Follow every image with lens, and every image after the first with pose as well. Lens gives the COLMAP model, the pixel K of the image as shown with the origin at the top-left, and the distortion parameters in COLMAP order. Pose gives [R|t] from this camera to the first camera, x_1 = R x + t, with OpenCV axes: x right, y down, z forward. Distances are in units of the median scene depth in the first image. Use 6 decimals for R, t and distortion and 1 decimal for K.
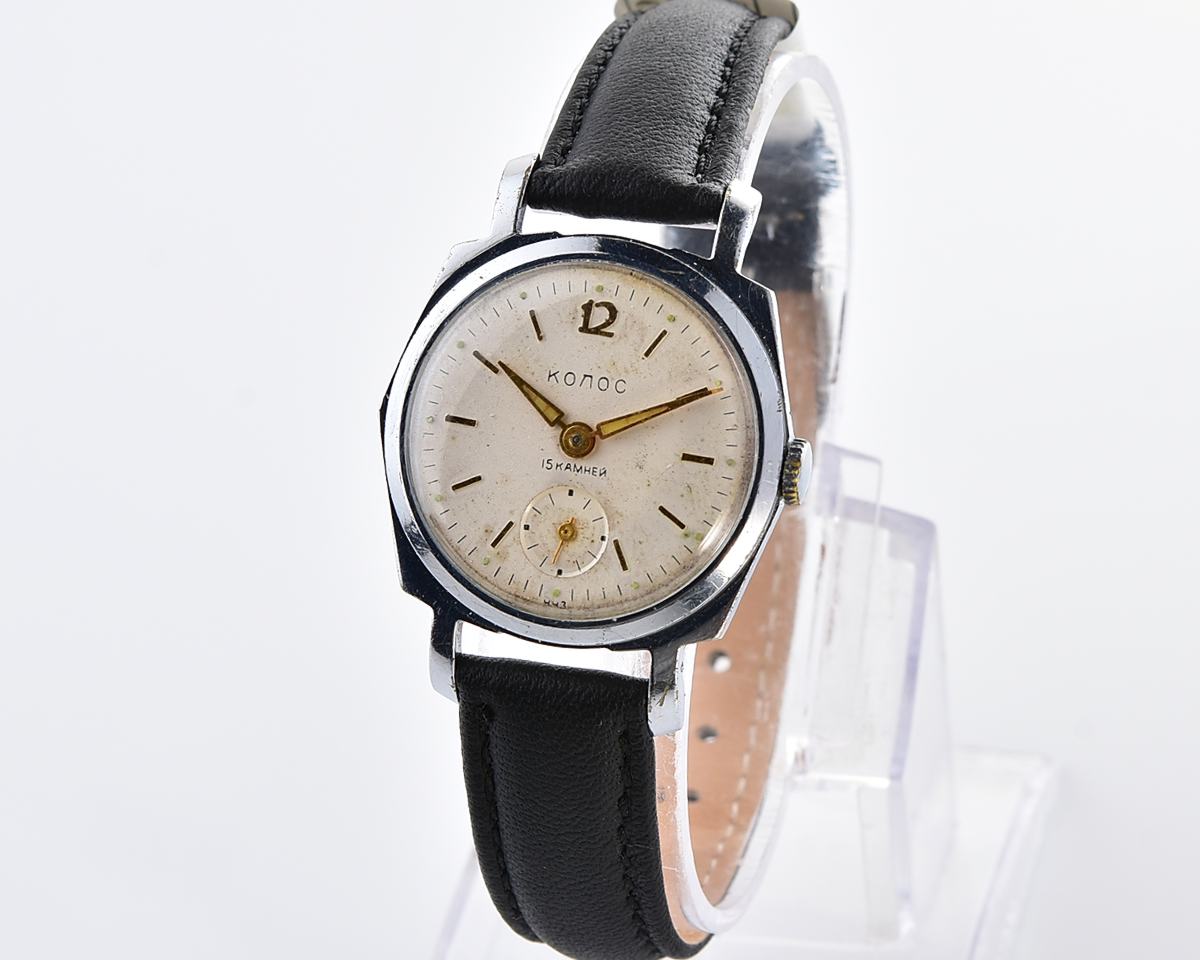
lens RADIAL K [[5493.2, 0, 599.2], [0, 5493.2, 479.5], [0, 0, 1]] dist [0.103330, 0.000000]
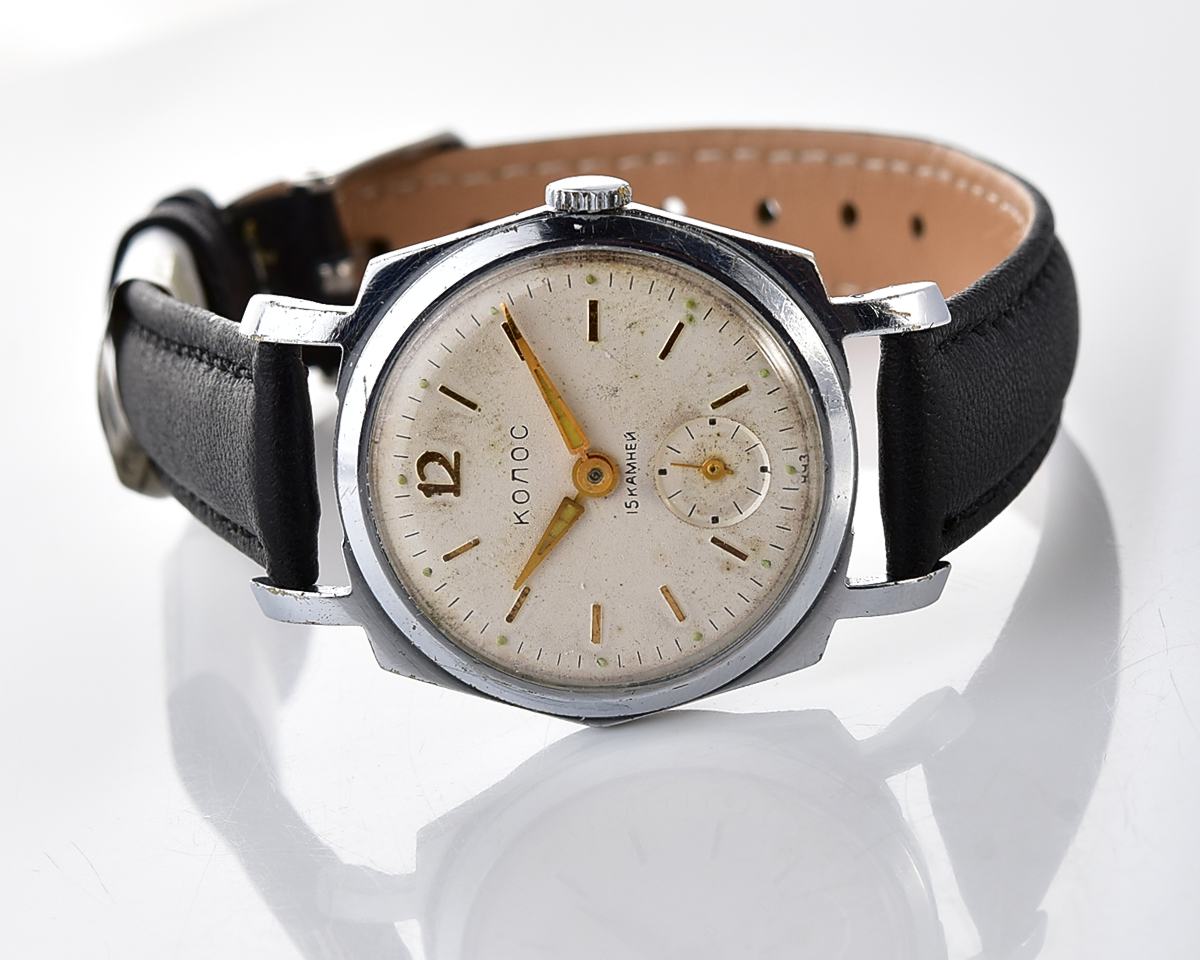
lens RADIAL K [[5493.2, 0, 602.5], [0, 5493.2, 482.4], [0, 0, 1]] dist [0.103330, 0.000000]
pose [[-0.166249, -0.985924, -0.017740, 0.008844], [0.985951, -0.165905, -0.019372, 0.008946], [0.016157, -0.020711, 0.999655, 0.209655]]
